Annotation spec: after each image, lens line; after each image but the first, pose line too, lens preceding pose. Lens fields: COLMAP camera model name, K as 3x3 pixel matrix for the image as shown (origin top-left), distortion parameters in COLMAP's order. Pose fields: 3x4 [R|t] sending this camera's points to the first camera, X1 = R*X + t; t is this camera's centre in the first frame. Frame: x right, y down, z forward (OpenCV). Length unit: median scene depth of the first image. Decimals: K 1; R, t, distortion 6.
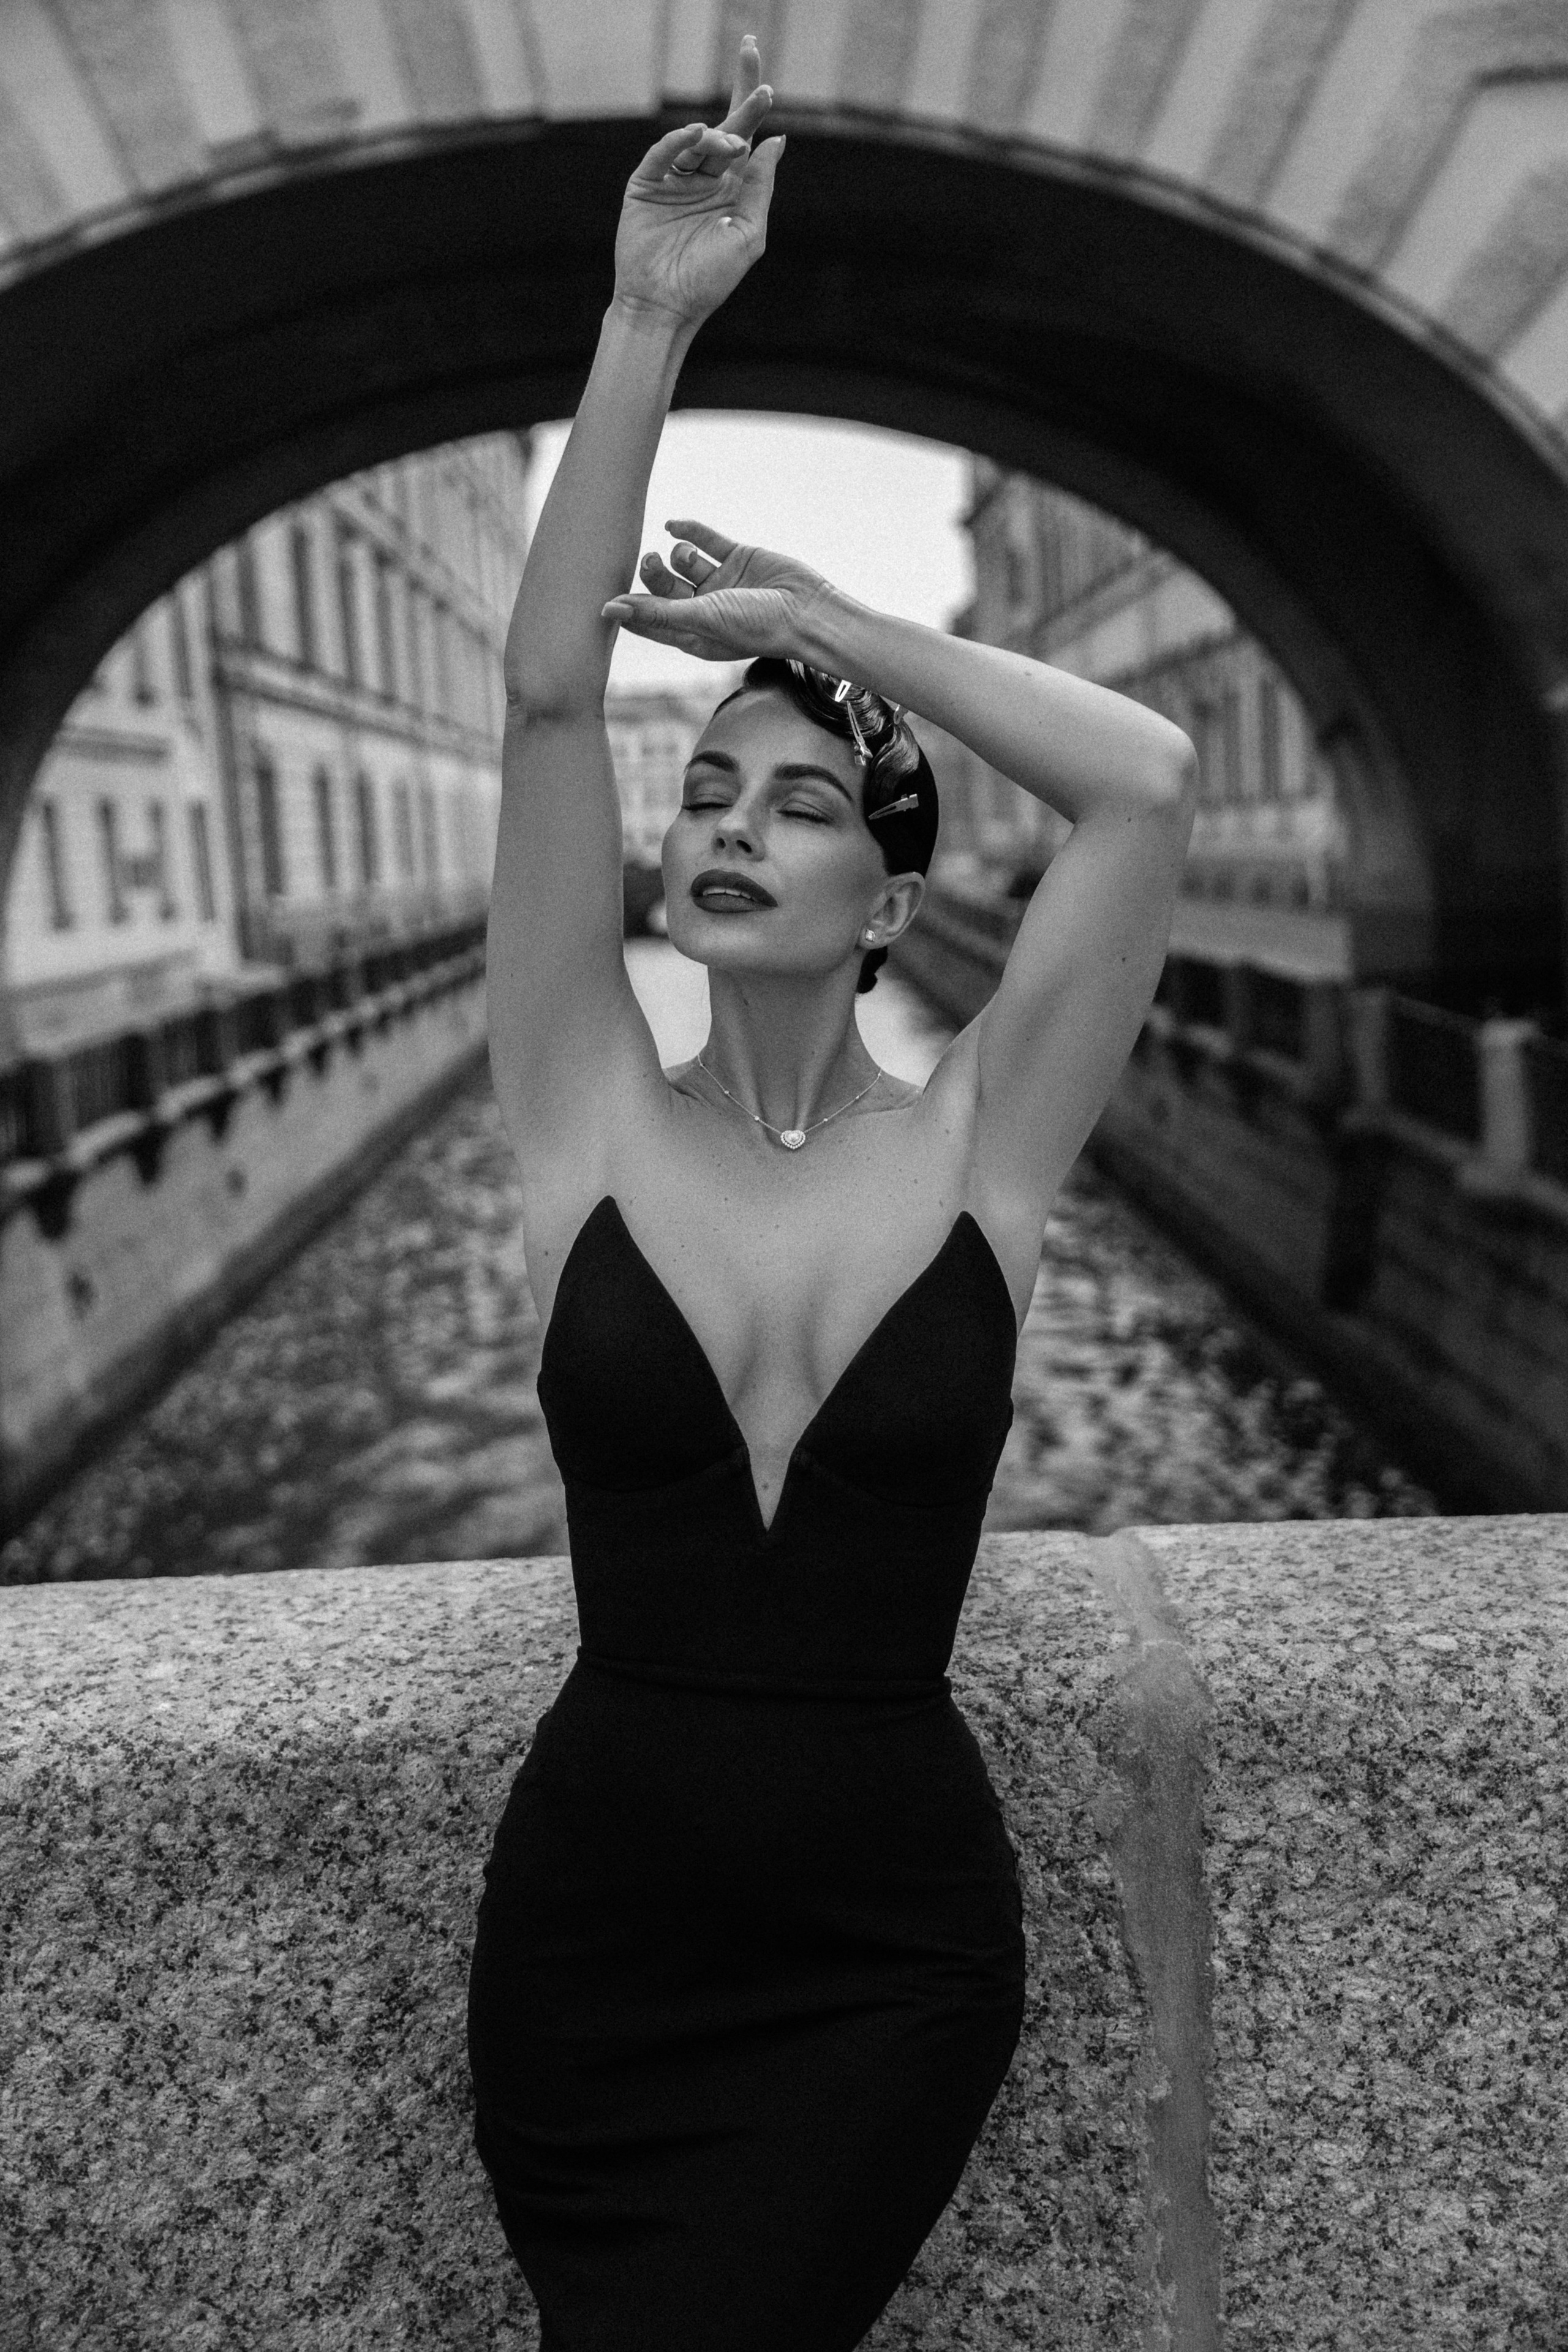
lens RADIAL K [[2436.7, 0, 790.1], [0, 2436.7, 1228.9], [0, 0, 1]] dist [0.033896, 0.117739]
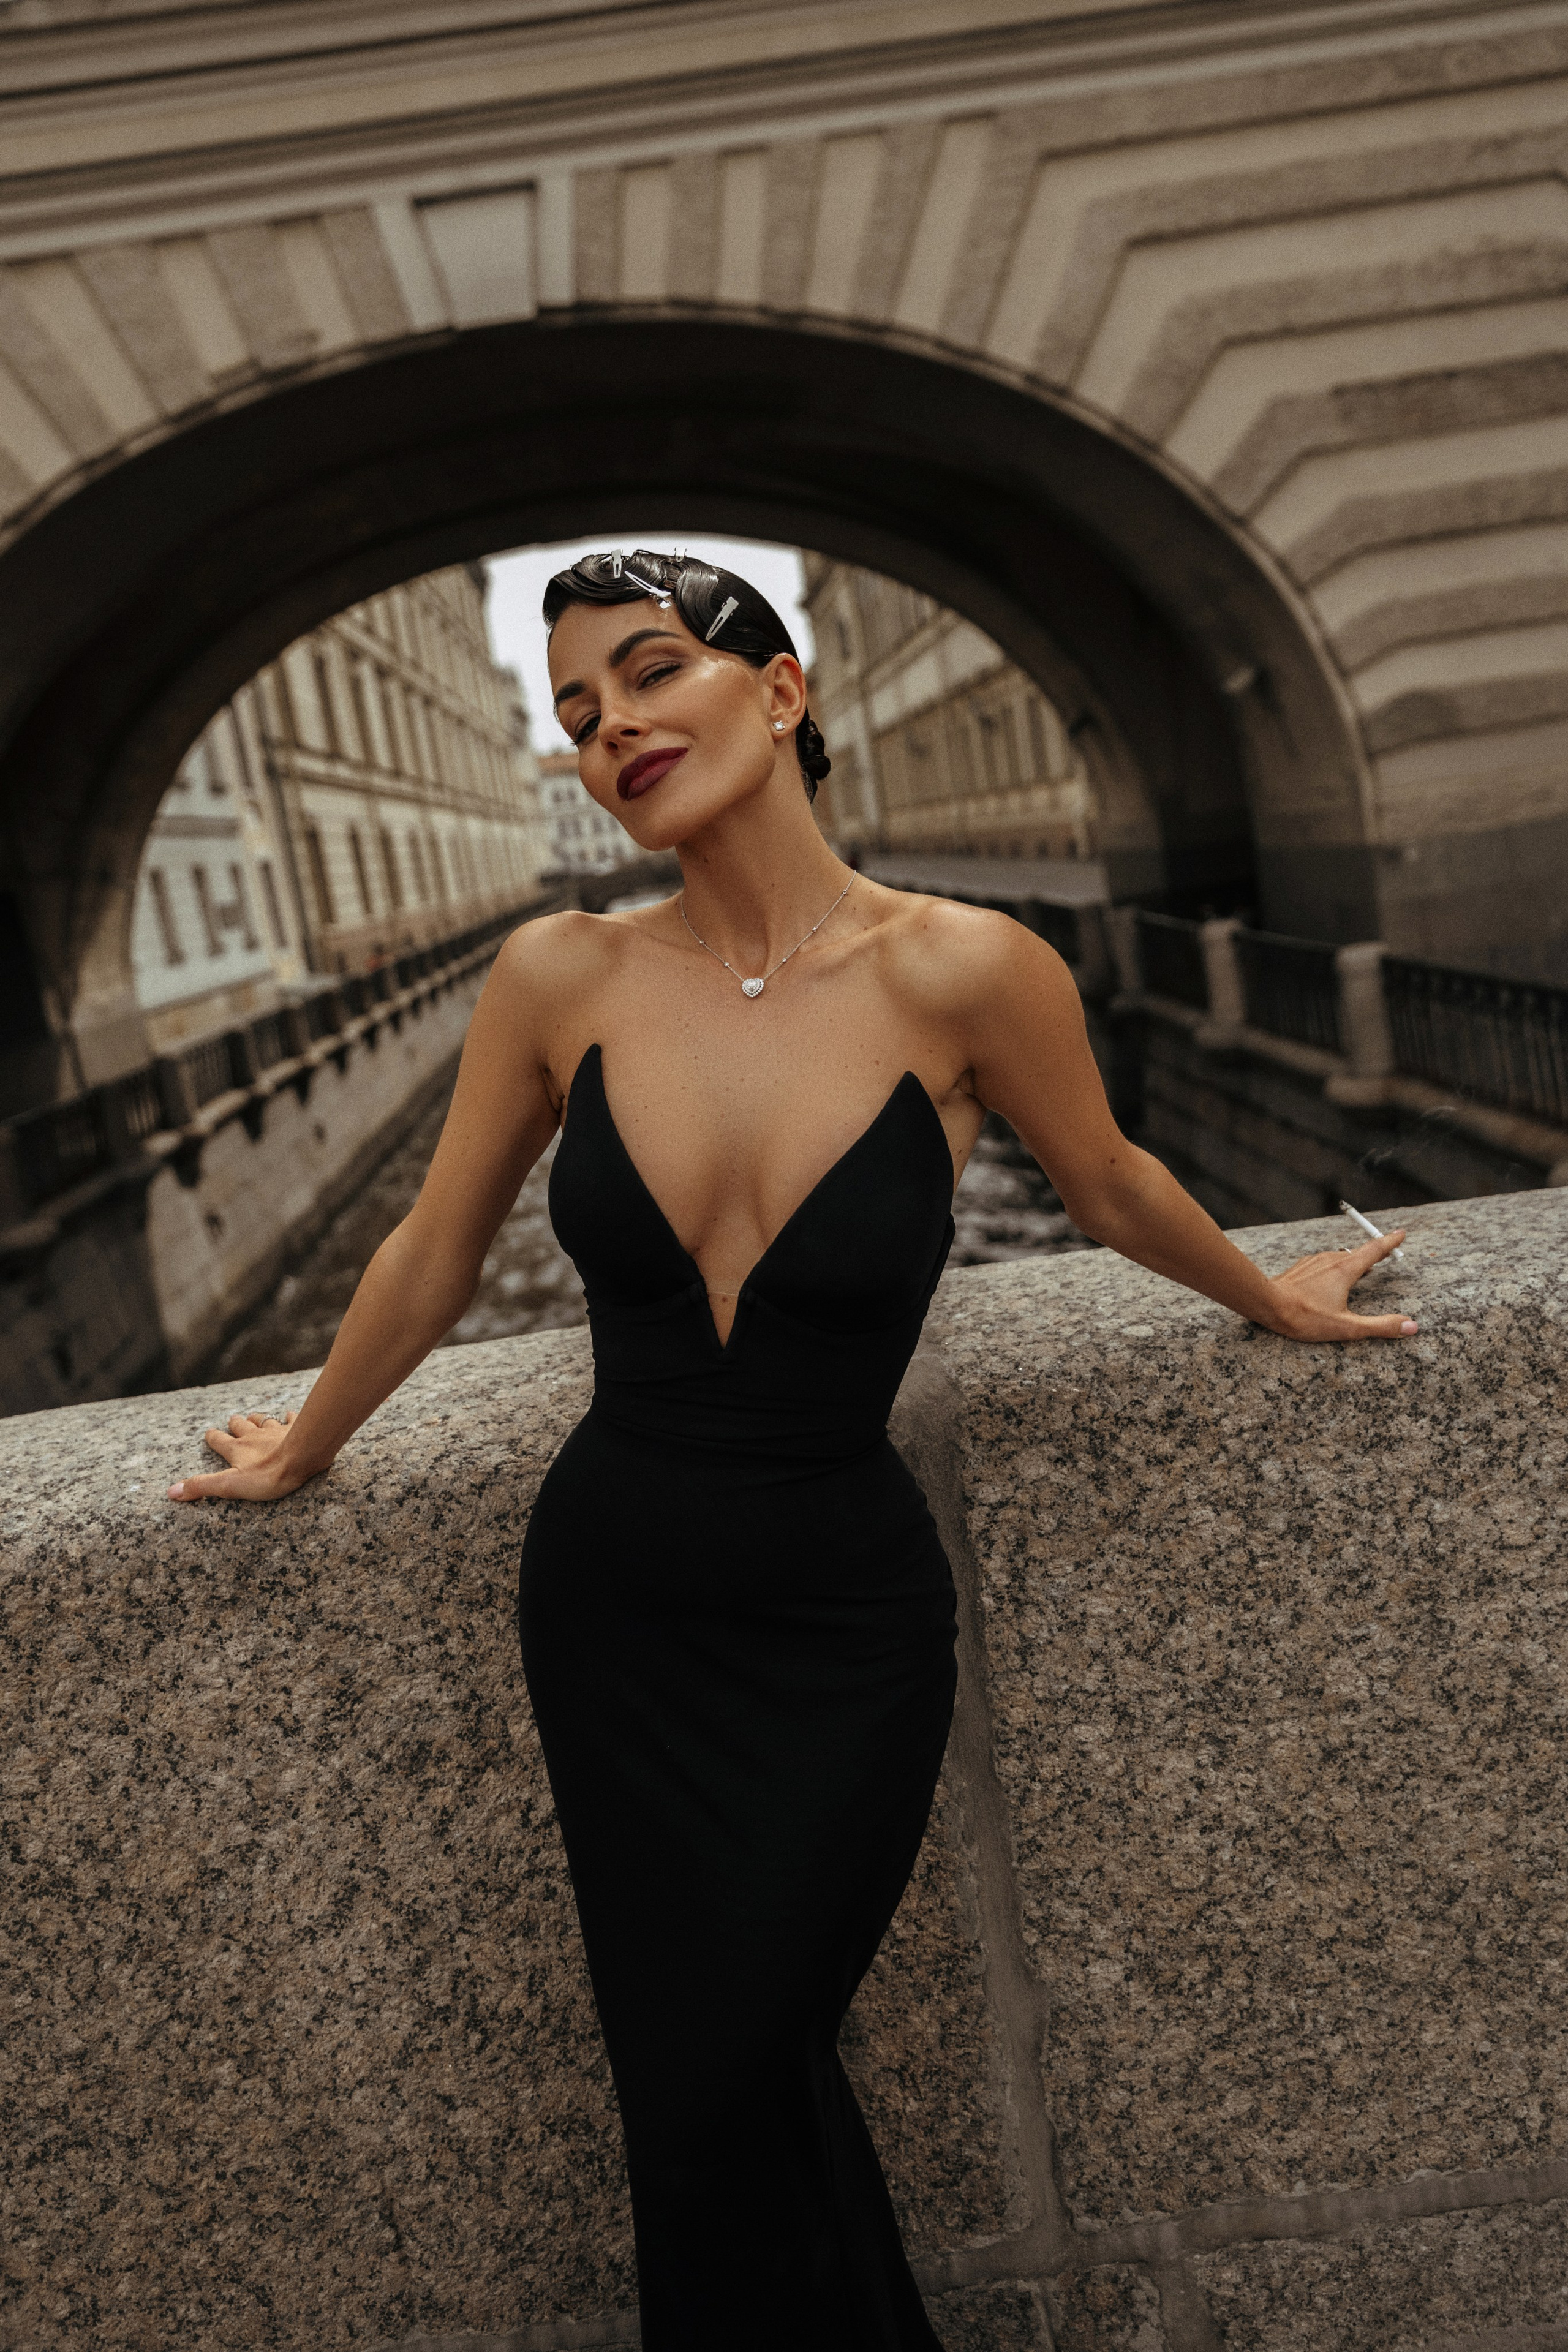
lens RADIAL K [[1762.0, 0, 773.0], [0, 1762.0, 1206.2], [0, 0, 1]] dist [-0.051699, 0.087275]
pose [[0.994476, -0.103156, 0.019385, 0.062547], [0.102175, 0.993695, 0.046167, 0.041041], [-0.024025, -0.043932, 0.998746, 0.097689]]
